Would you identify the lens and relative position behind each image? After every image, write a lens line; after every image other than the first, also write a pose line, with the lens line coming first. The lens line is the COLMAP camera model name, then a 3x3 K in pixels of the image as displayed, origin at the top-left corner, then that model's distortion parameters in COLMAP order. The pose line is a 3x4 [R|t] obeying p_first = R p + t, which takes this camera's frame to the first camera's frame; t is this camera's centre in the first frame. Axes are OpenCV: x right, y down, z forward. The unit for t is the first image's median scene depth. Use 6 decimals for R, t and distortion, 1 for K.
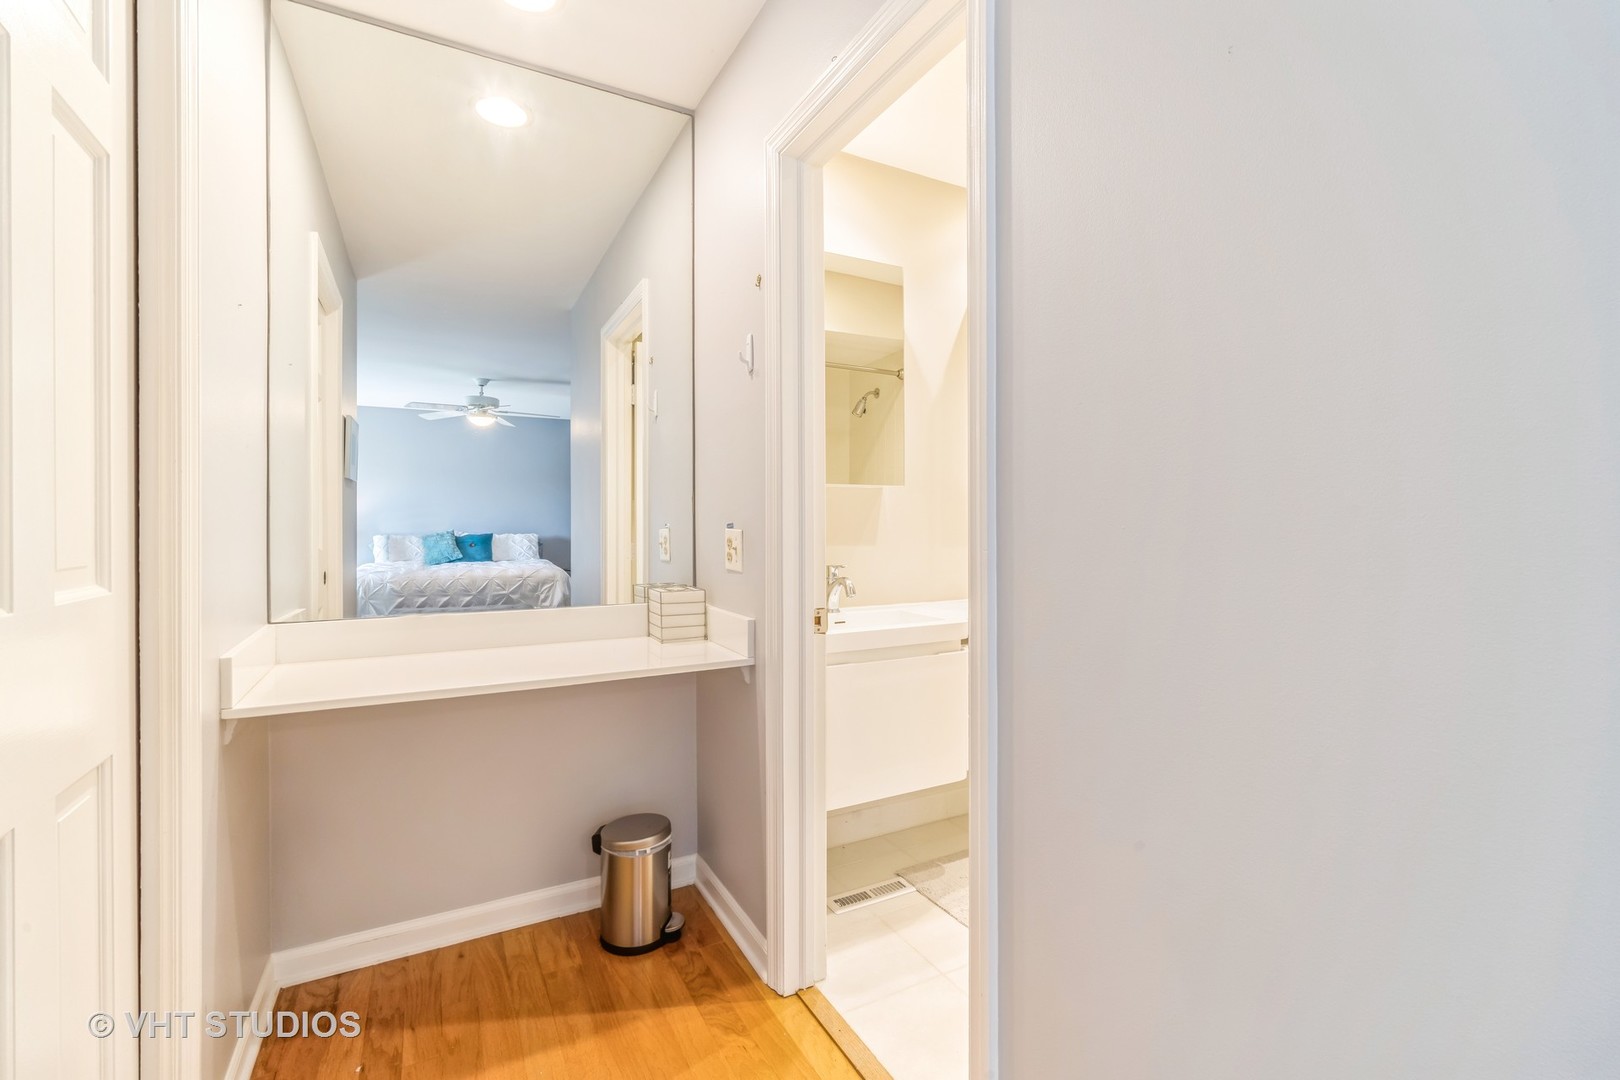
lens RADIAL K [[704.9, 0, 811.9], [0, 704.9, 531.4], [0, 0, 1]] dist [-0.011083, 0.001684]
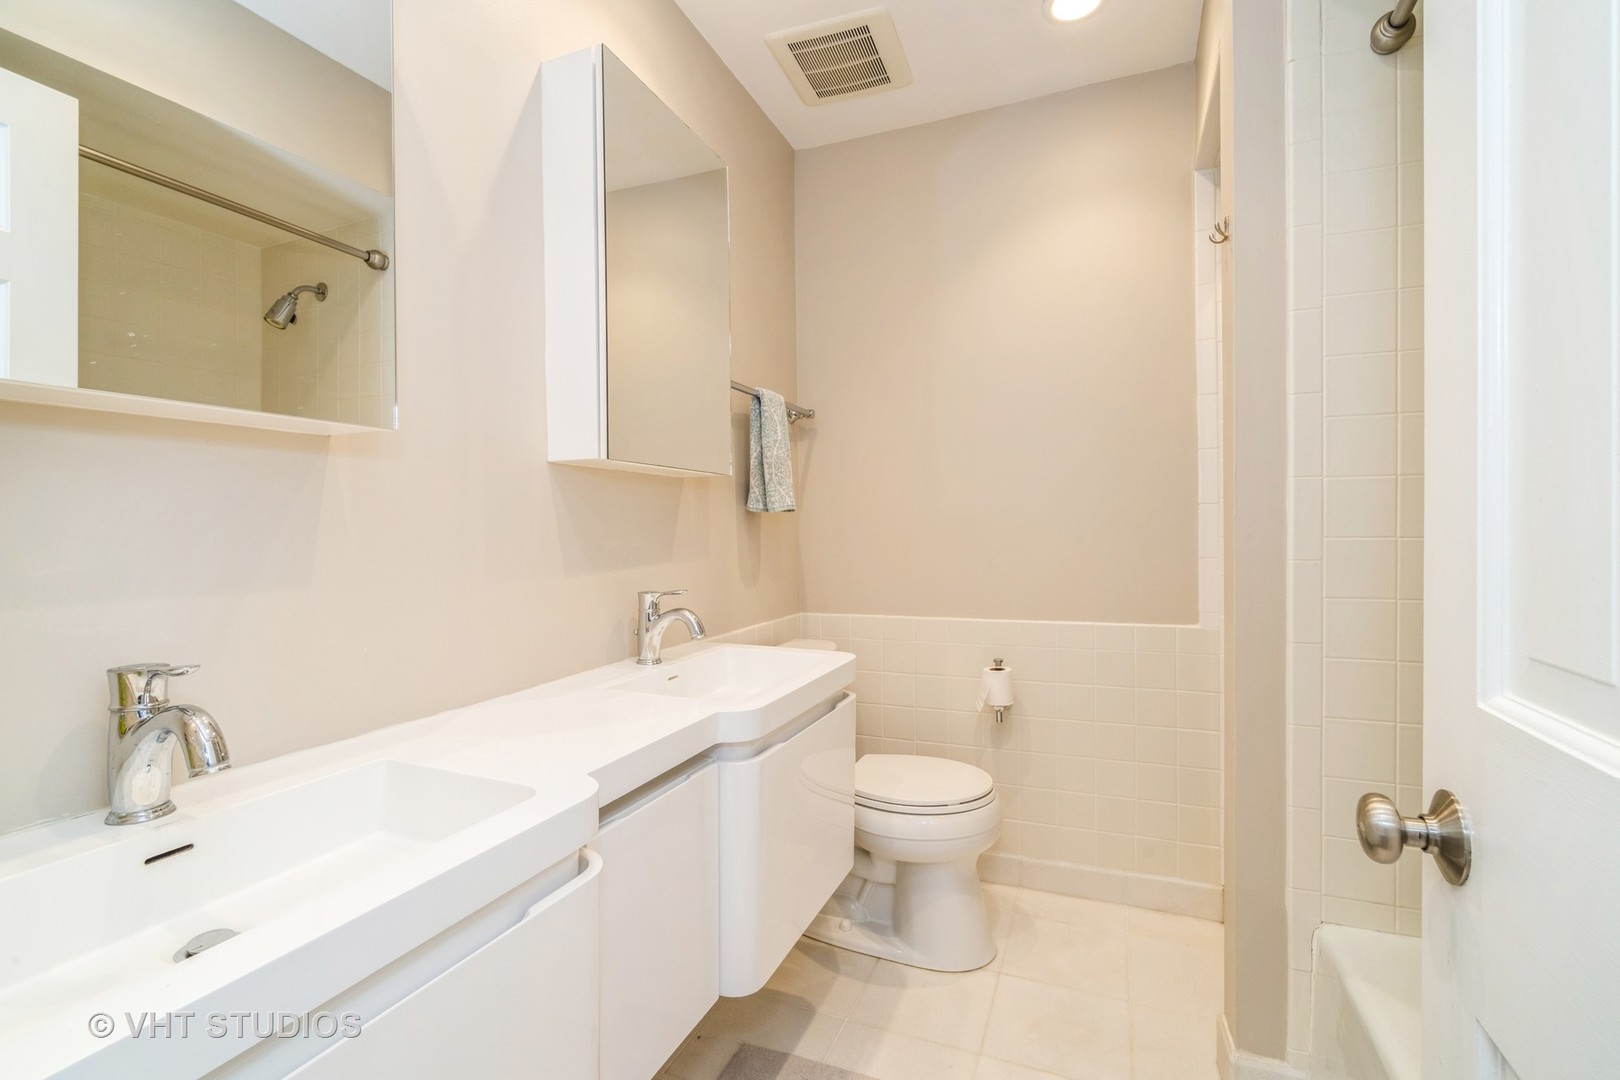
lens RADIAL K [[704.9, 0, 814.0], [0, 704.9, 534.4], [0, 0, 1]] dist [-0.011083, 0.001684]
pose [[0.761633, 0.004611, 0.647992, 0.032677], [-0.001675, 0.999985, -0.005147, -0.004360], [-0.648006, 0.002835, 0.761630, 0.344661]]
